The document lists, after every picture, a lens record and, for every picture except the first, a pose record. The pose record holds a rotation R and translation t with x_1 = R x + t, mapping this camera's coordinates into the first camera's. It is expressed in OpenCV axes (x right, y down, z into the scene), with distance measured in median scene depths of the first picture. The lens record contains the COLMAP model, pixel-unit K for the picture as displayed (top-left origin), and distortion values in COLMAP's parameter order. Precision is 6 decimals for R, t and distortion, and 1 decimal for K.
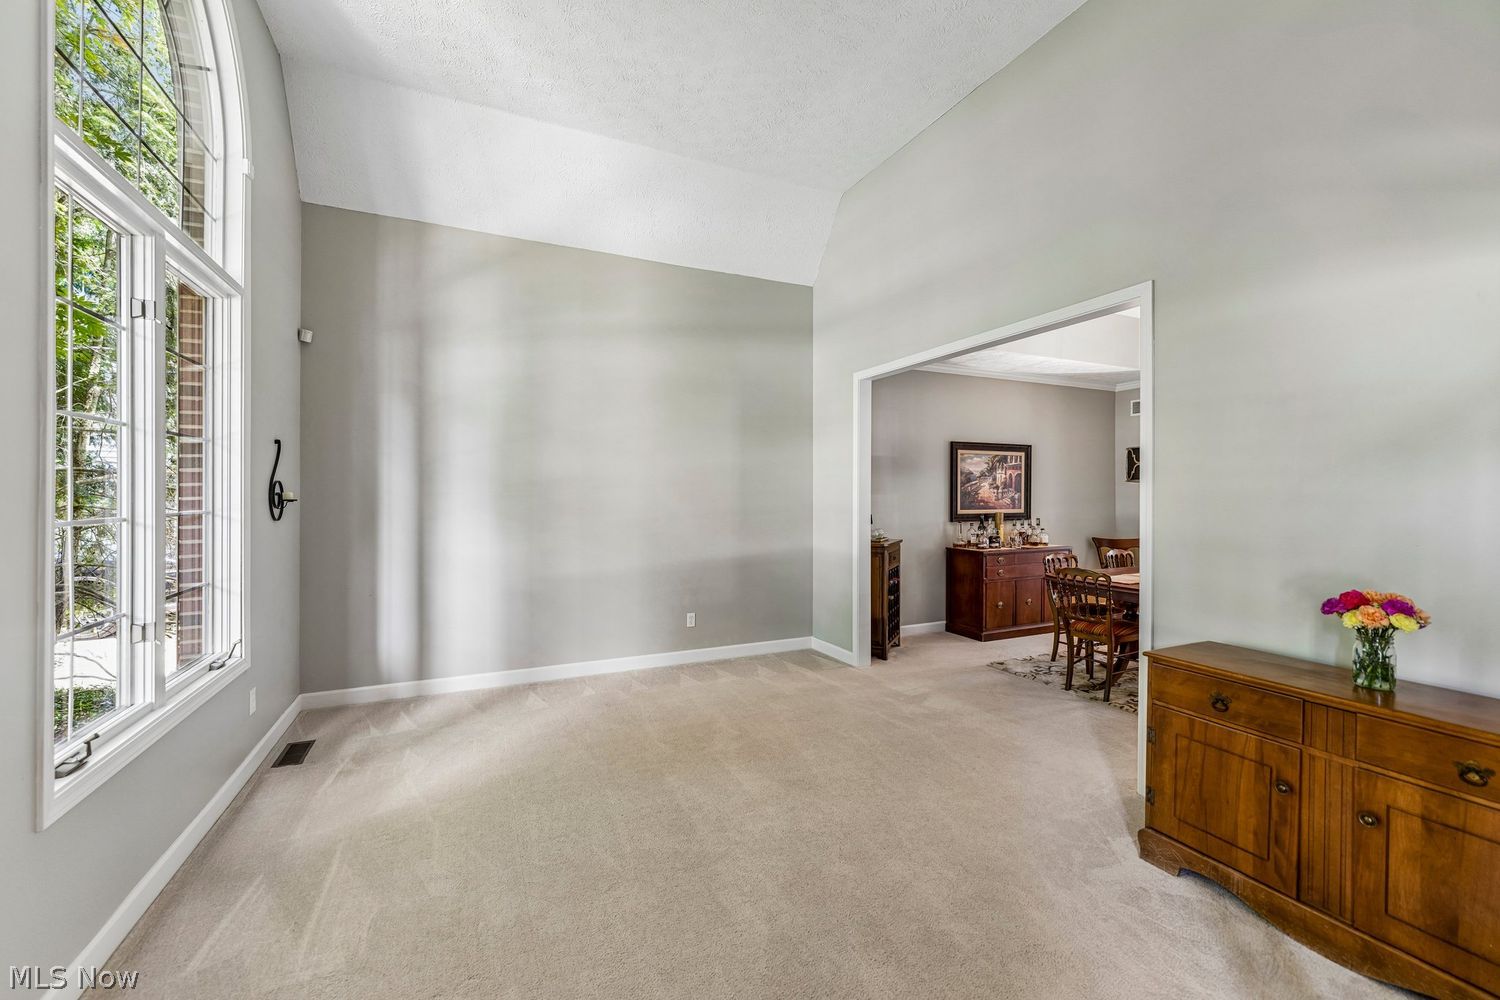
lens RADIAL K [[599.5, 0, 750.0], [0, 599.5, 500.0], [0, 0, 1]] dist [0.000102, -0.000015]
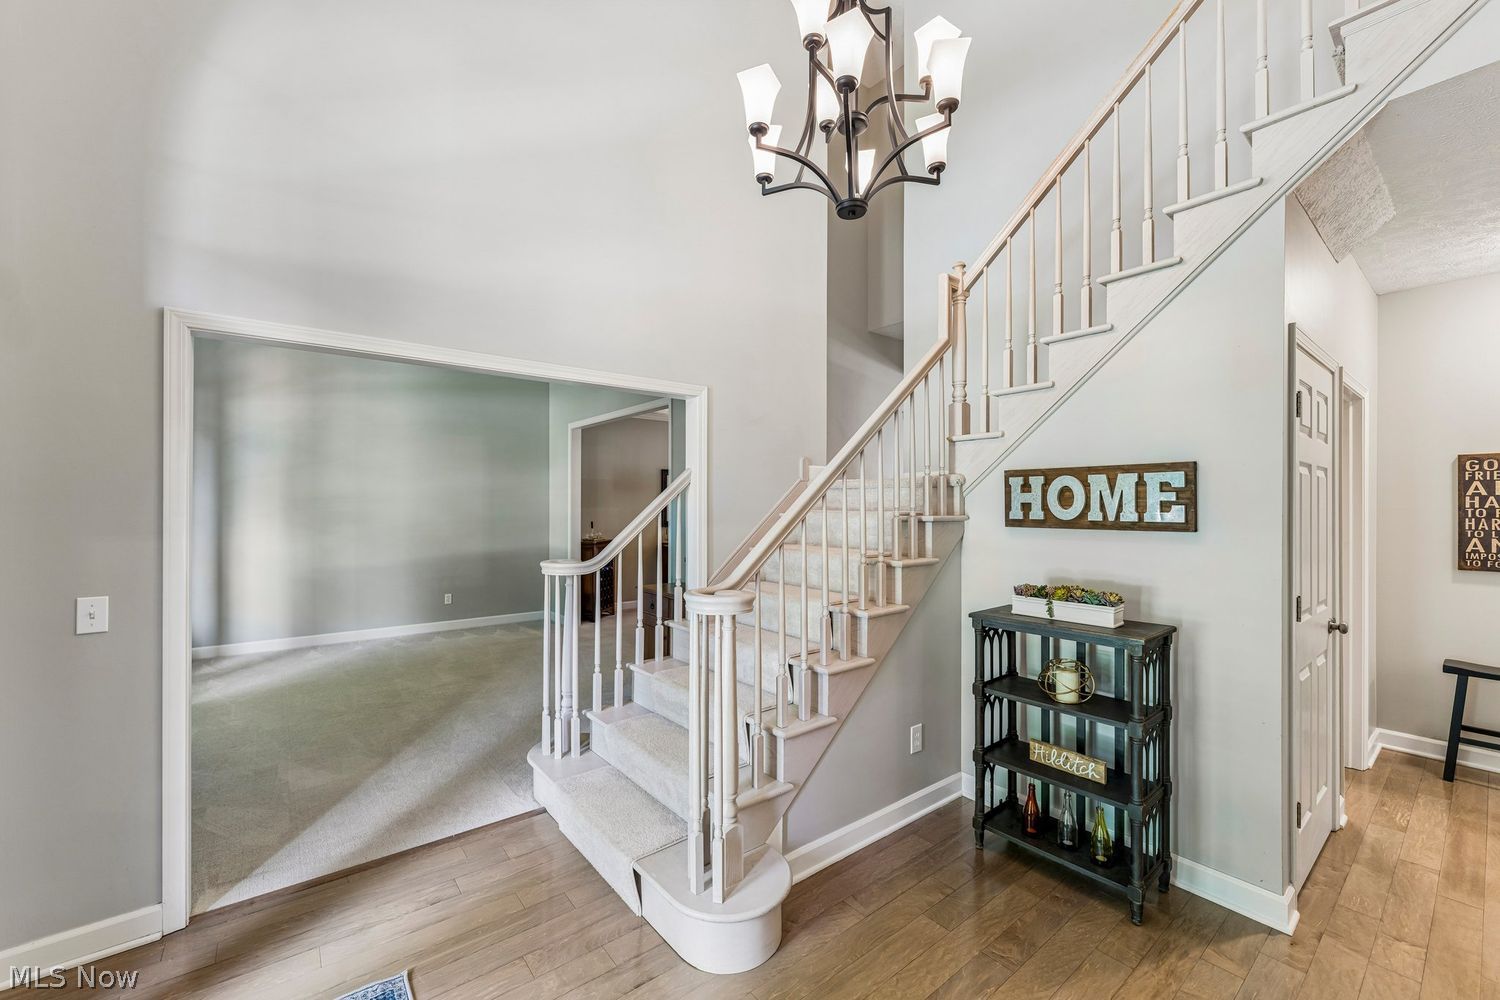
lens RADIAL K [[604.6, 0, 745.2], [0, 604.6, 505.1], [0, 0, 1]] dist [-0.001167, -0.000028]
pose [[0.975026, 0.000742, 0.222090, 0.280048], [0.000902, 0.999973, -0.007299, -0.004164], [-0.222089, 0.007317, 0.974999, -0.546003]]
